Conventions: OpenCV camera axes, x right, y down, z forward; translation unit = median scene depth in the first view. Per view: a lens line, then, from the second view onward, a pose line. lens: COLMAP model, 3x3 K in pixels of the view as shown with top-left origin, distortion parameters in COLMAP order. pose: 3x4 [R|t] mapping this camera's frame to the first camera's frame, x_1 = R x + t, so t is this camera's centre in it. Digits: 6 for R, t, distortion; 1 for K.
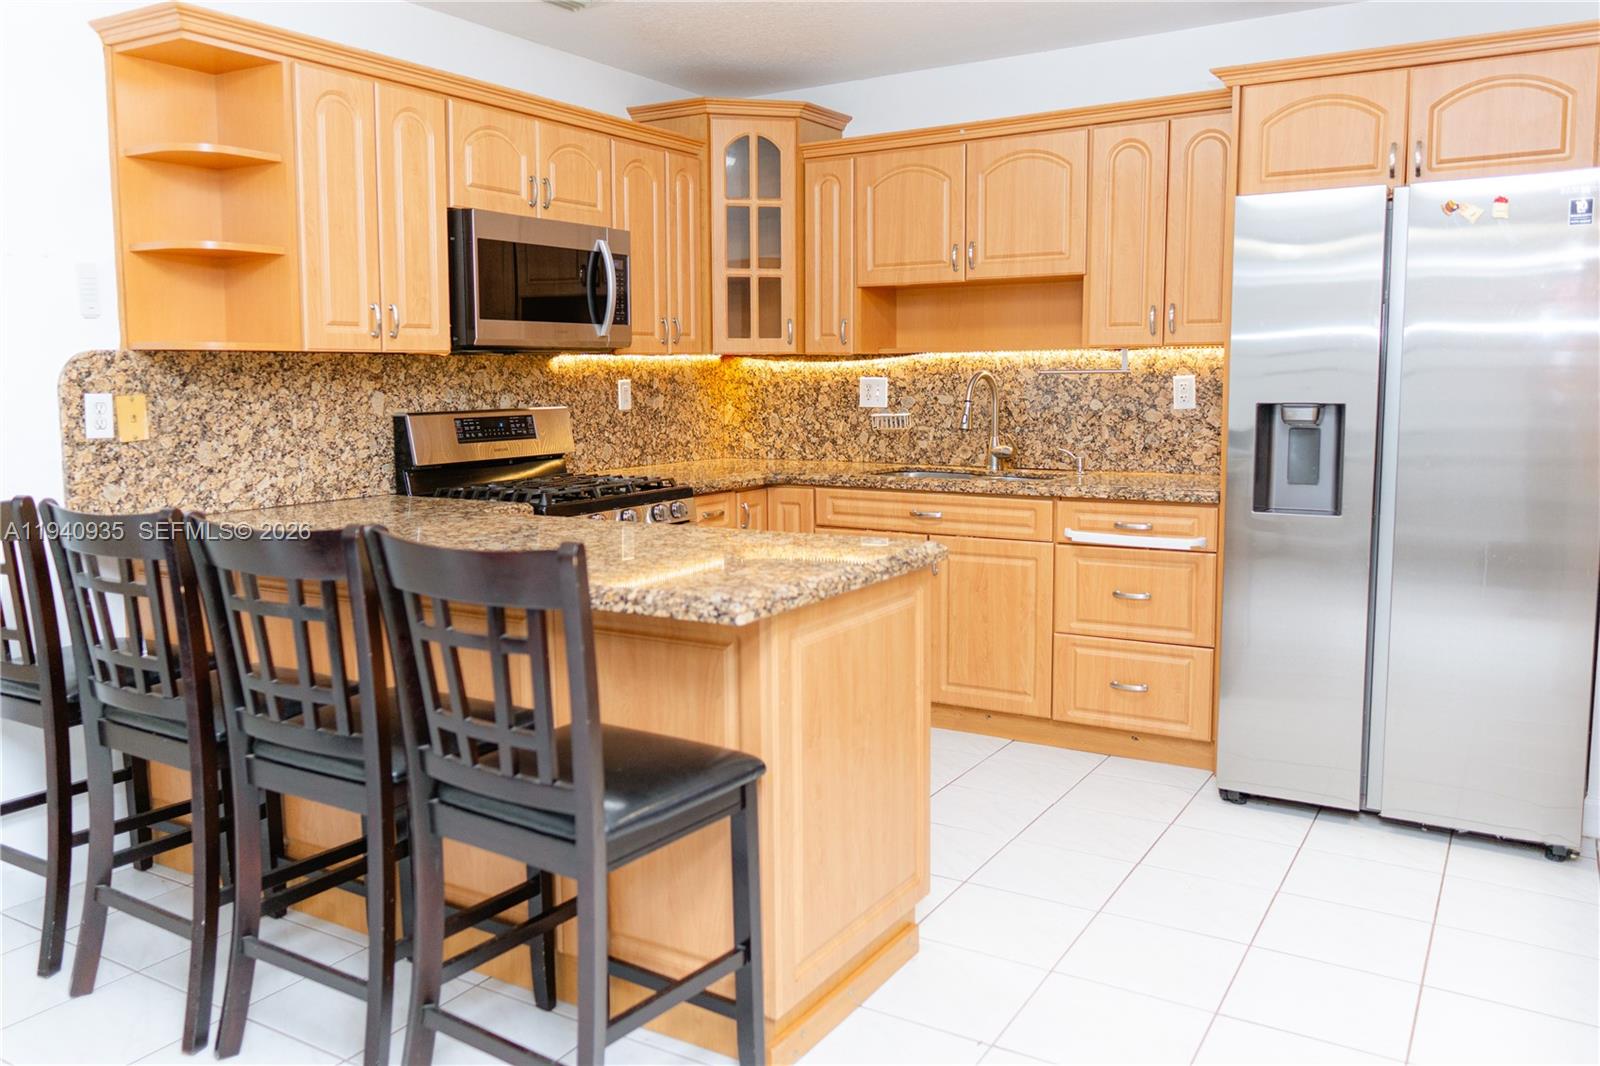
lens RADIAL K [[1239.1, 0, 760.8], [0, 1239.1, 506.0], [0, 0, 1]] dist [-0.003426, -0.001678]
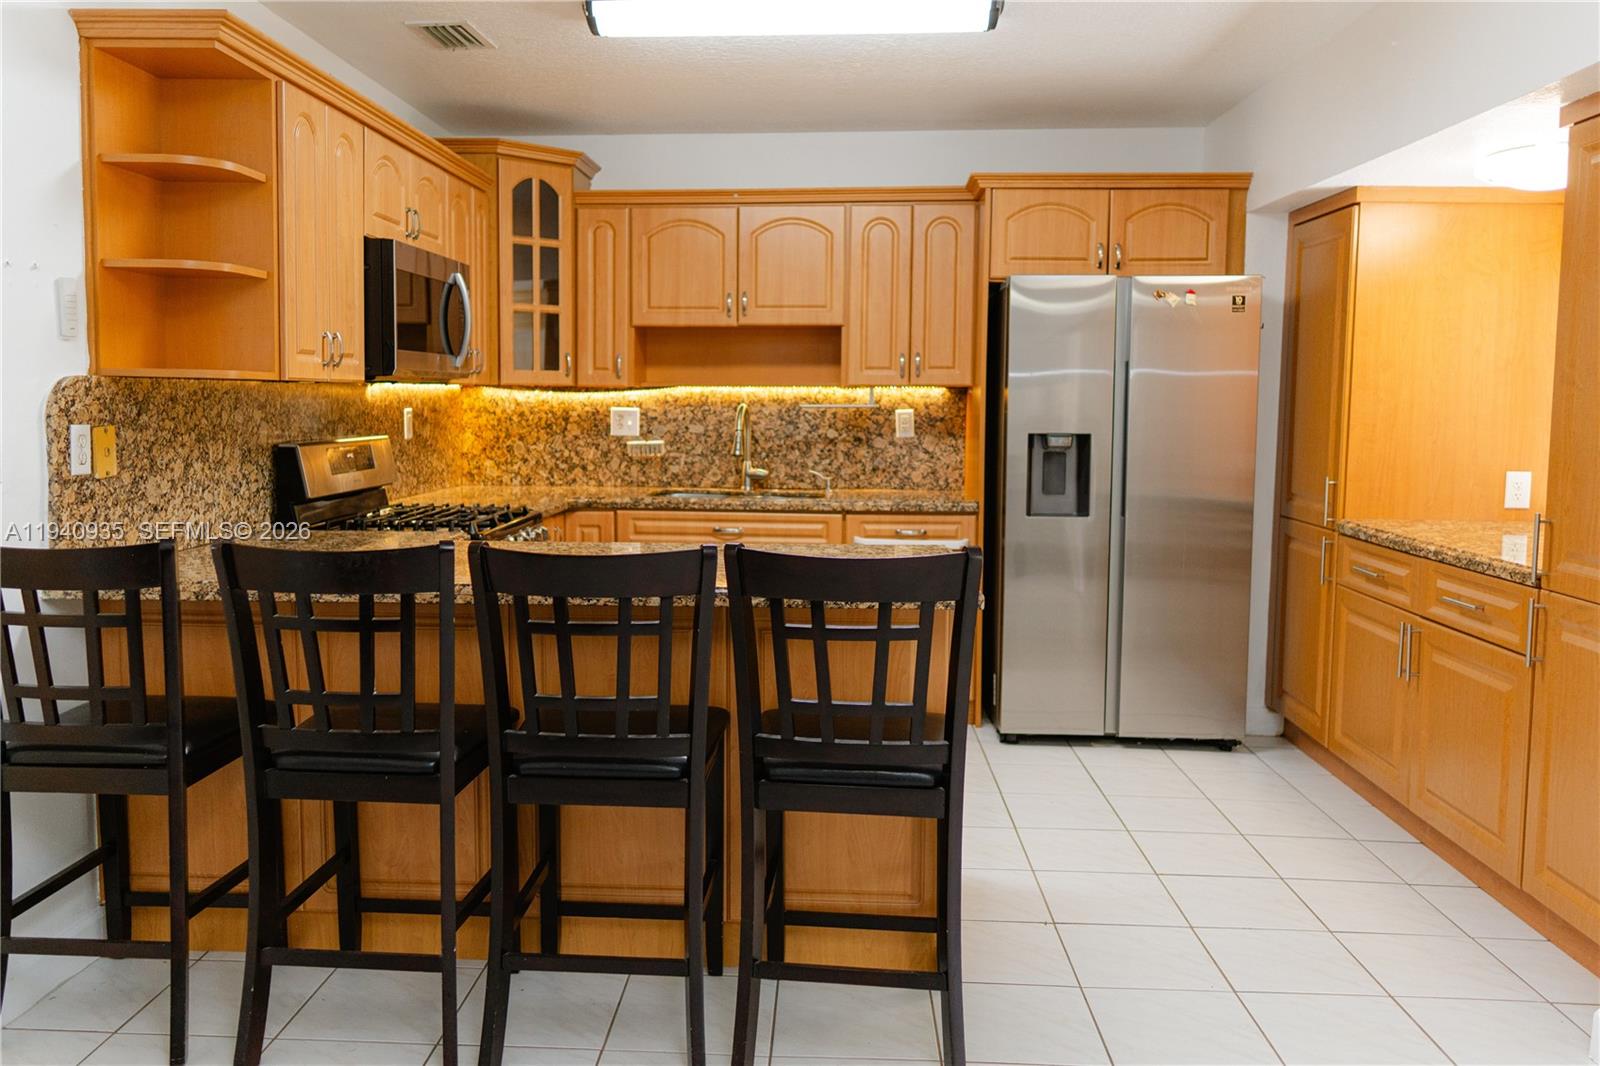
lens RADIAL K [[1239.1, 0, 760.8], [0, 1239.1, 506.0], [0, 0, 1]] dist [-0.003426, -0.001678]
pose [[0.877814, -0.028698, 0.478140, -0.389419], [0.037756, 0.999243, -0.009342, -0.004022], [-0.477510, 0.026253, 0.878234, -0.011020]]
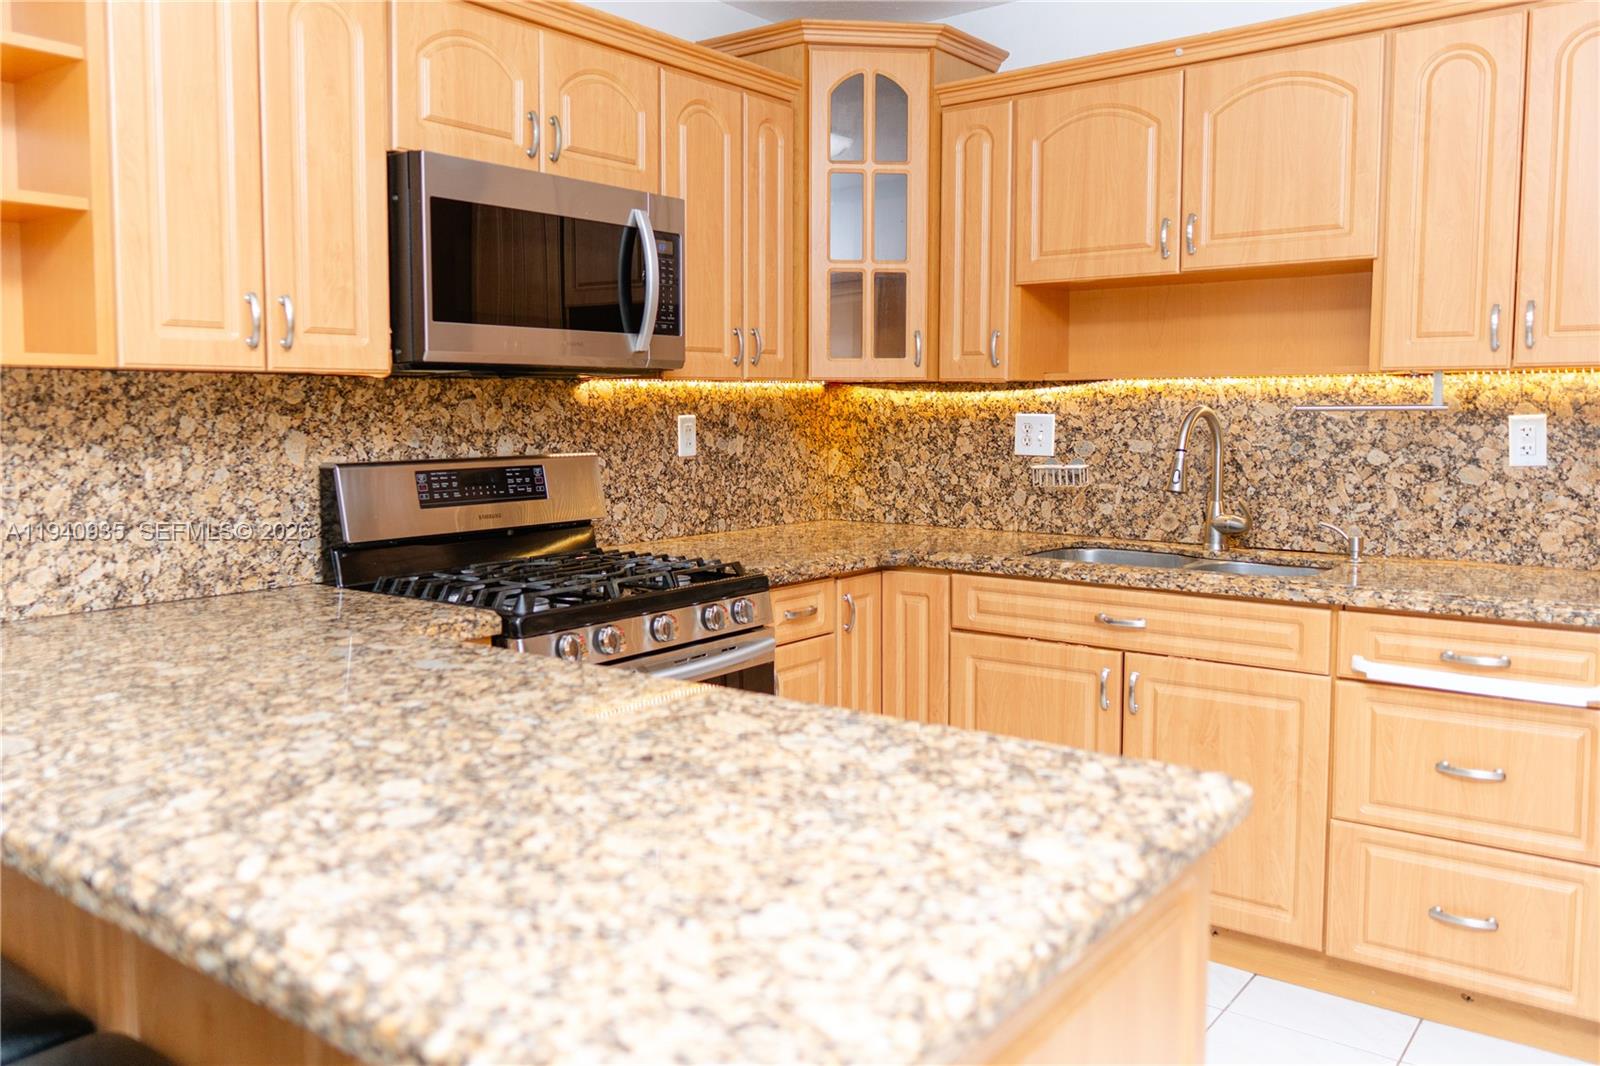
lens RADIAL K [[1239.1, 0, 760.8], [0, 1239.1, 506.0], [0, 0, 1]] dist [-0.003426, -0.001678]
pose [[0.994553, 0.014215, -0.103259, 0.009798], [-0.016910, 0.999537, -0.025278, -0.035578], [0.102852, 0.026886, 0.994333, 0.326691]]
